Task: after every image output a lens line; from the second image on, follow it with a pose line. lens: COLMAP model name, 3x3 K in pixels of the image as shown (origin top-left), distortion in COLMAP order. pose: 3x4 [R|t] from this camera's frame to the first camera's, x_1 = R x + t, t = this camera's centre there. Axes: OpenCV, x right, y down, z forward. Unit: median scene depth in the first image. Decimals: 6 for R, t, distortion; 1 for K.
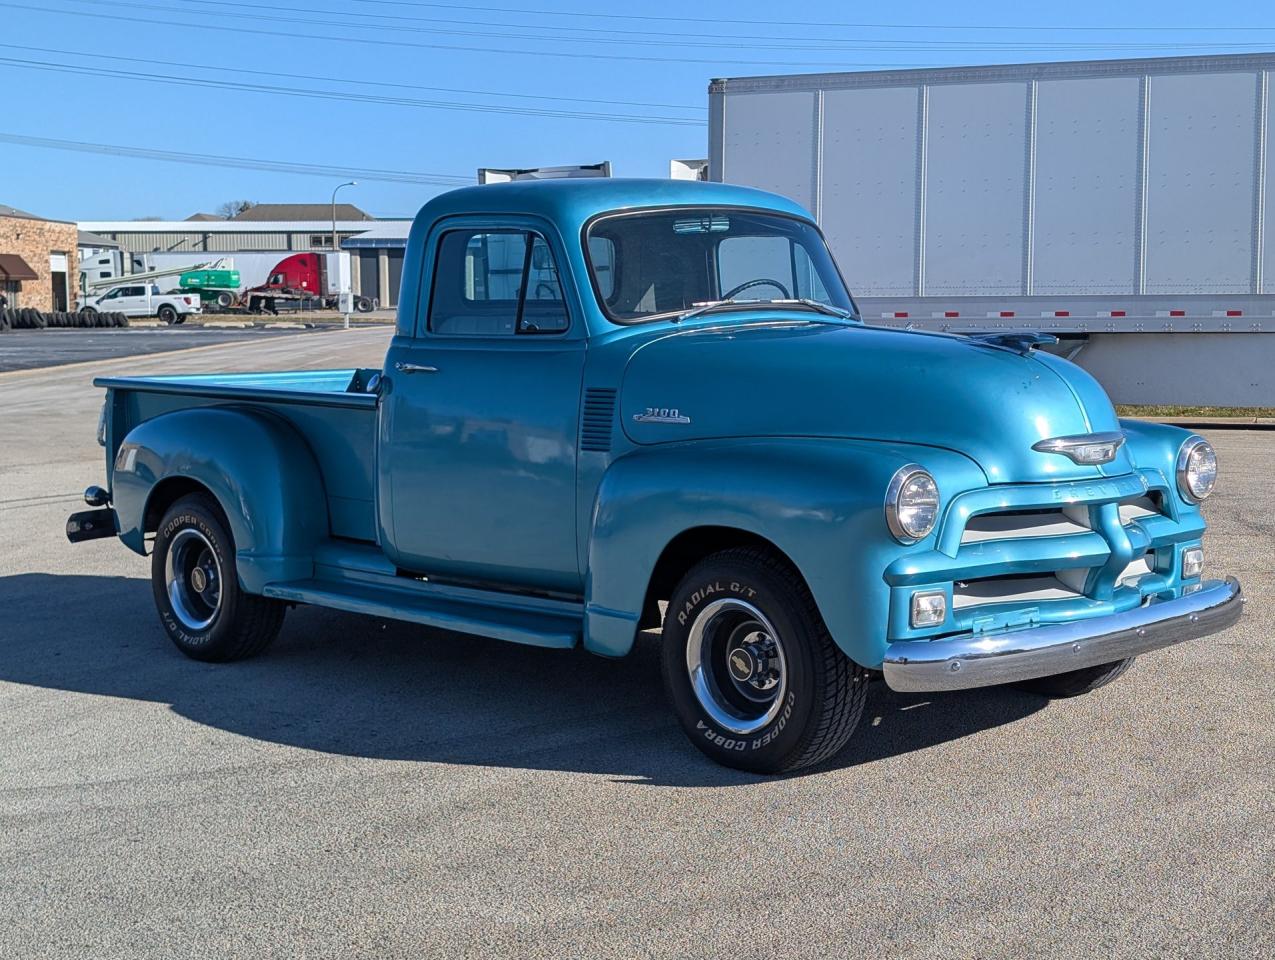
lens RADIAL K [[2050.4, 0, 637.5], [0, 2050.4, 480.0], [0, 0, 1]] dist [0.138941, -0.183044]
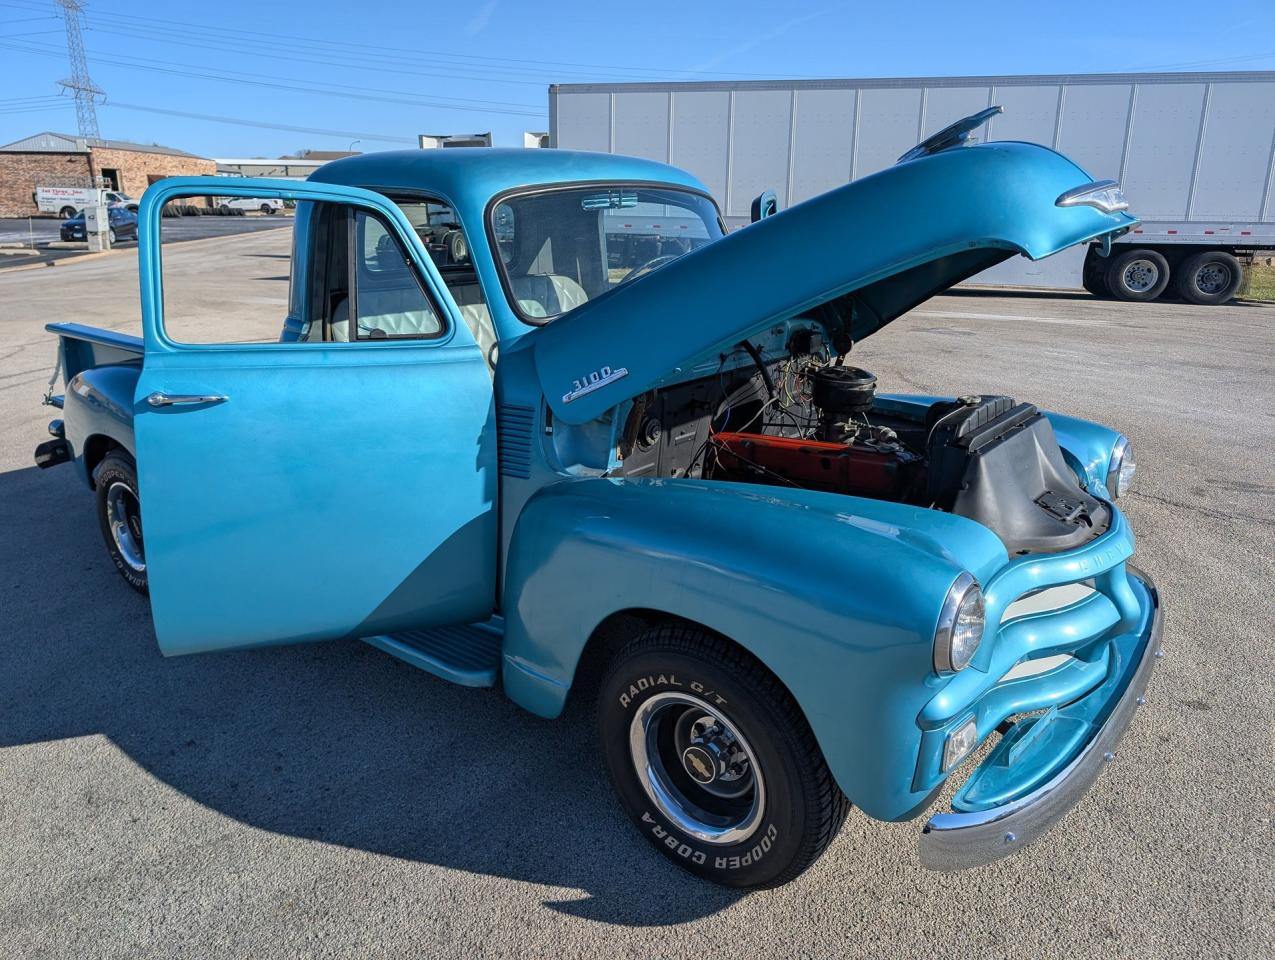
lens RADIAL K [[917.3, 0, 642.9], [0, 917.3, 473.2], [0, 0, 1]] dist [0.025563, -0.020444]
pose [[0.989630, -0.028812, 0.140717, -0.021446], [0.000502, 0.980364, 0.197196, -0.099587], [-0.143636, -0.195080, 0.970213, 0.657708]]
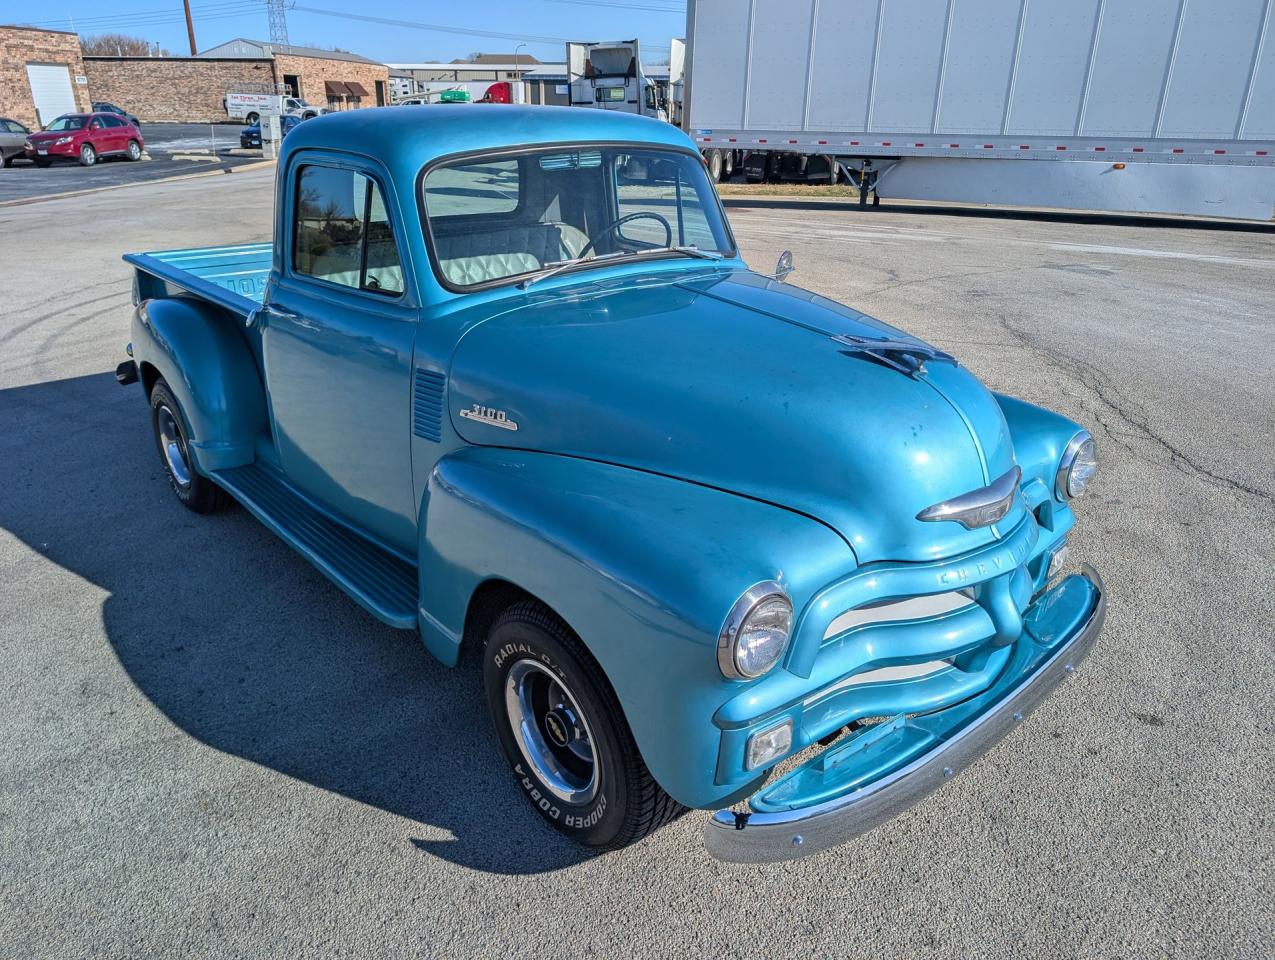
lens RADIAL K [[917.5, 0, 626.1], [0, 917.5, 479.5], [0, 0, 1]] dist [0.025341, -0.019792]
pose [[0.998917, 0.030389, -0.035224, 0.090173], [-0.018722, 0.955740, 0.293617, -0.128580], [0.042588, -0.292639, 0.955274, 0.649158]]
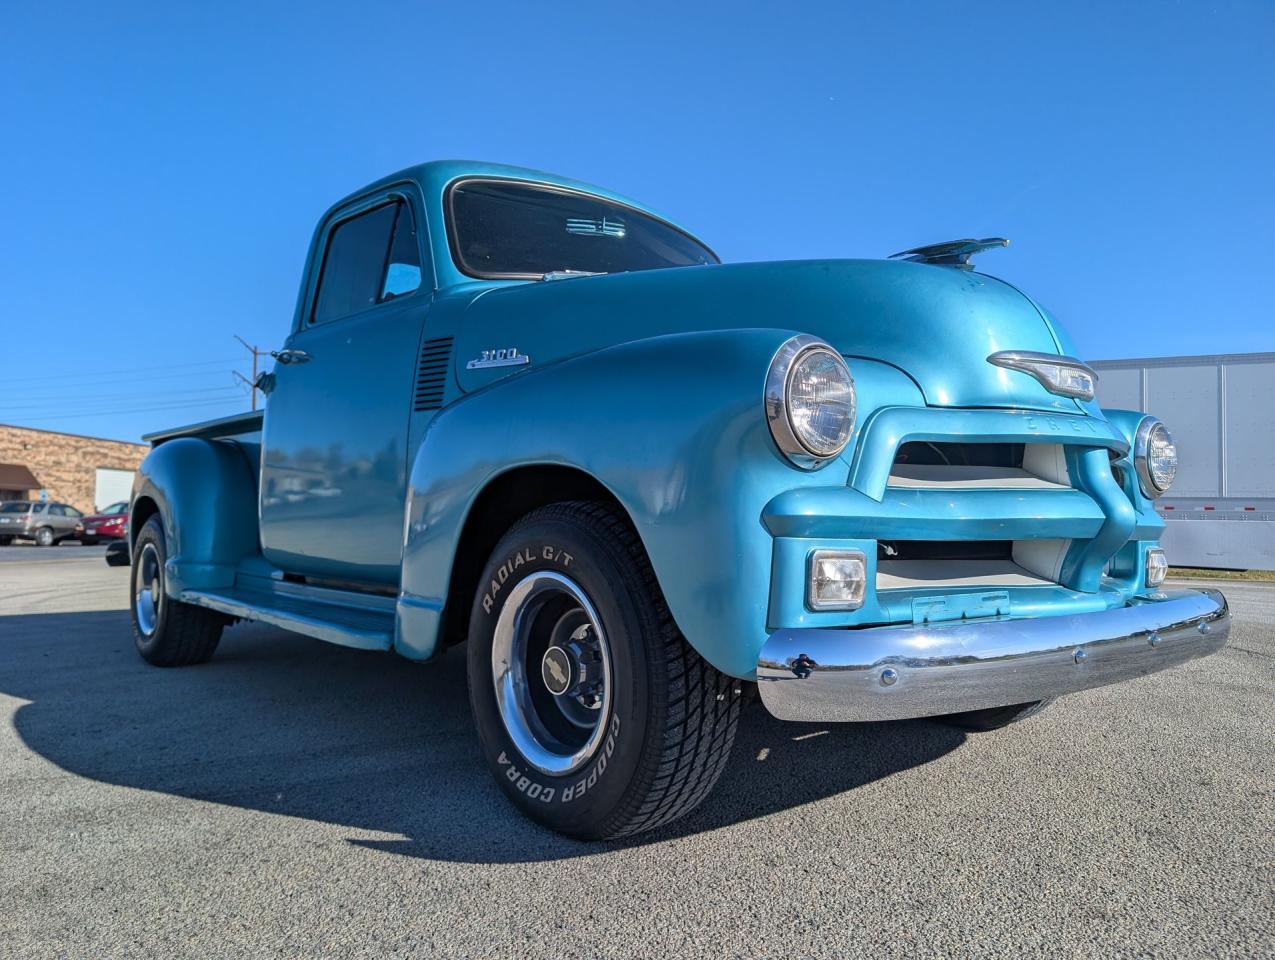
lens RADIAL K [[914.5, 0, 642.1], [0, 914.5, 491.5], [0, 0, 1]] dist [0.043810, -0.055648]
pose [[0.998685, 0.023774, -0.045423, 0.090458], [-0.029498, 0.991098, -0.129822, 0.069059], [0.041932, 0.130992, 0.990496, 0.686426]]
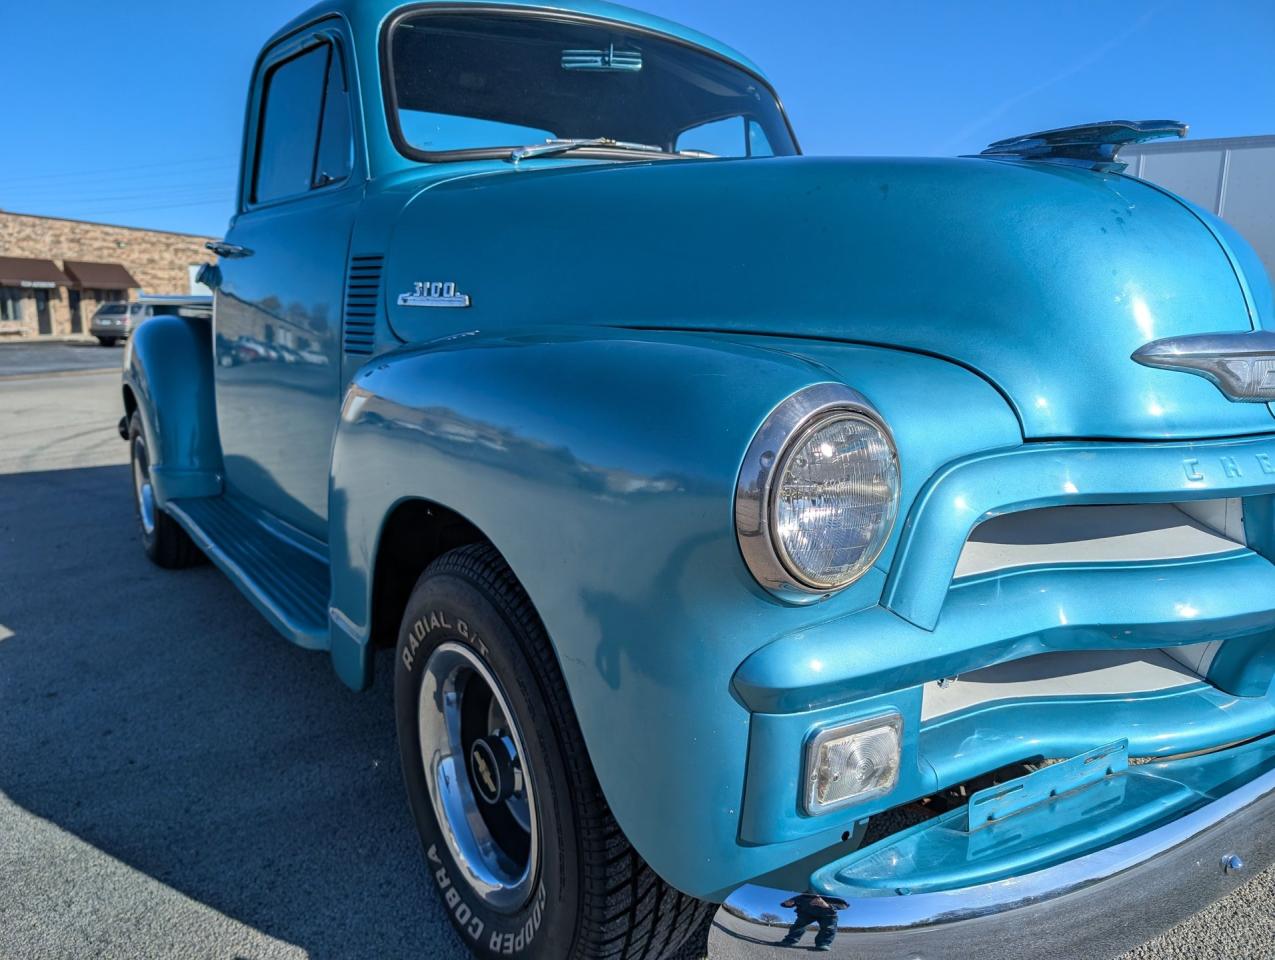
lens RADIAL K [[927.3, 0, 634.6], [0, 927.3, 491.4], [0, 0, 1]] dist [-0.001496, 0.003728]
pose [[0.988488, 0.045847, -0.144187, 0.116288], [-0.031337, 0.994358, 0.101340, -0.003950], [0.148020, -0.095655, 0.984348, 0.778205]]
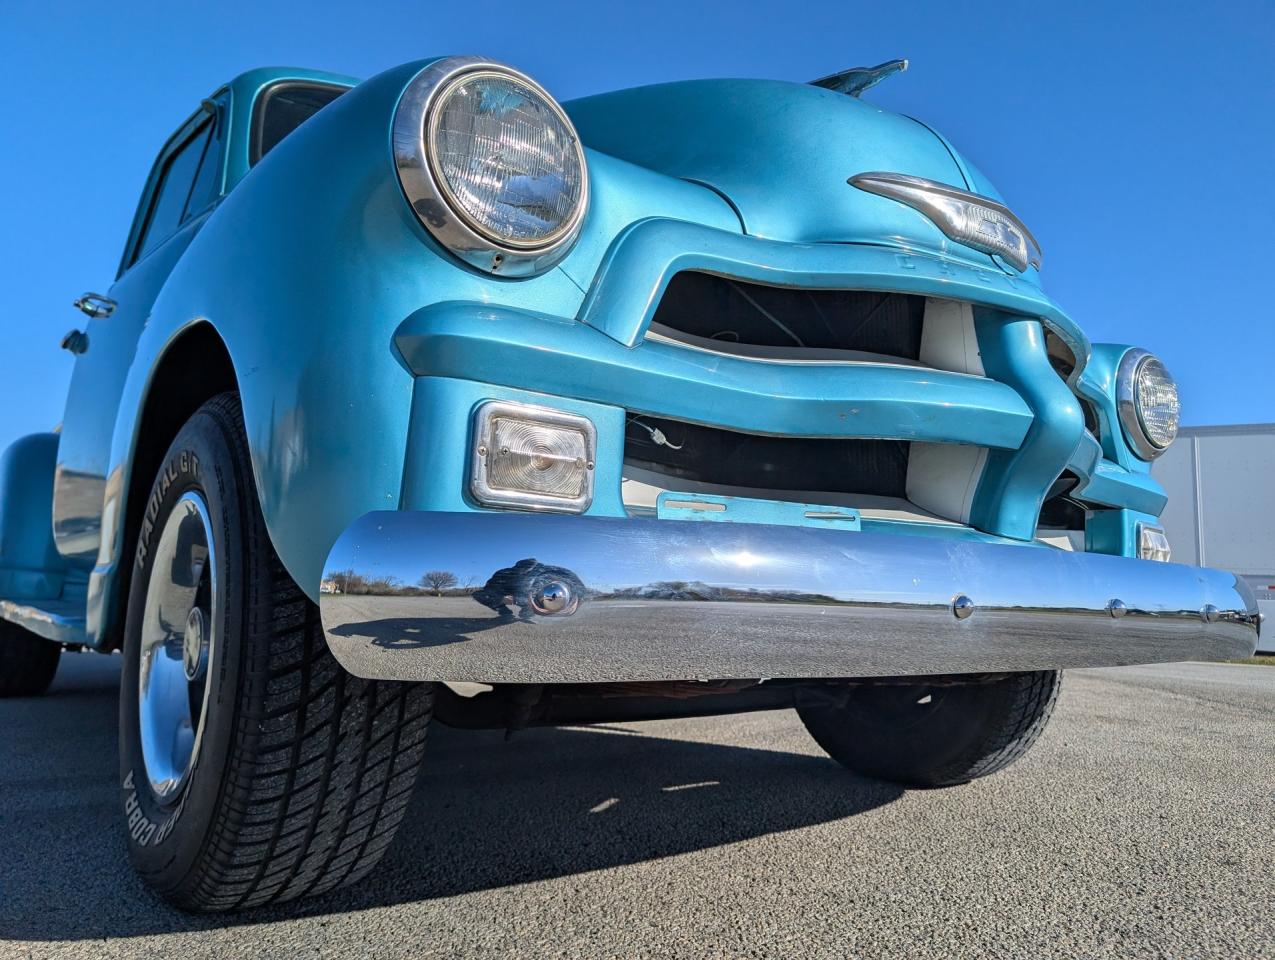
lens RADIAL K [[926.2, 0, 637.5], [0, 926.2, 480.0], [0, 0, 1]] dist [-0.022203, 0.036260]
pose [[0.994315, 0.031098, -0.101834, 0.164804], [-0.053767, 0.972150, -0.228109, 0.095256], [0.091904, 0.232287, 0.968296, 0.798890]]
